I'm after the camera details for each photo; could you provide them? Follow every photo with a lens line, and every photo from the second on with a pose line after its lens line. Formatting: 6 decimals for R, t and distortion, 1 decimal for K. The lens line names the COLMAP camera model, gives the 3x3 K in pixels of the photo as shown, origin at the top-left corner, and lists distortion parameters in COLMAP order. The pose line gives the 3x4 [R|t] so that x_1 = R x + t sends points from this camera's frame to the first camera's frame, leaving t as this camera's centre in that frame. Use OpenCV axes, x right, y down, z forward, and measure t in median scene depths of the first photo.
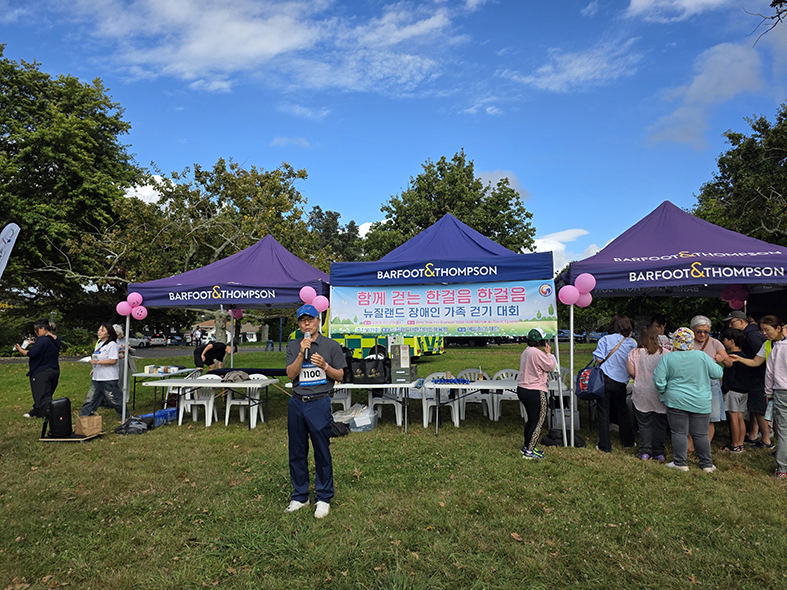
lens RADIAL K [[514.7, 0, 393.5], [0, 514.7, 295.0], [0, 0, 1]] dist [0.059354, -0.054582]
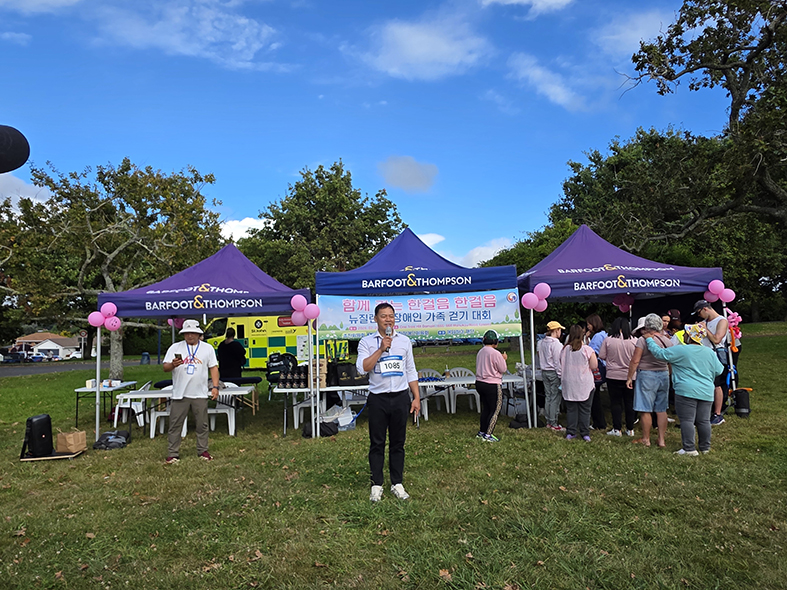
lens RADIAL K [[518.9, 0, 393.5], [0, 518.9, 295.0], [0, 0, 1]] dist [-0.005299, -0.000138]
pose [[0.965487, -0.005227, 0.260400, -0.232967], [0.008867, 0.999879, -0.012805, -0.001729], [-0.260302, 0.014672, 0.965416, -0.064997]]
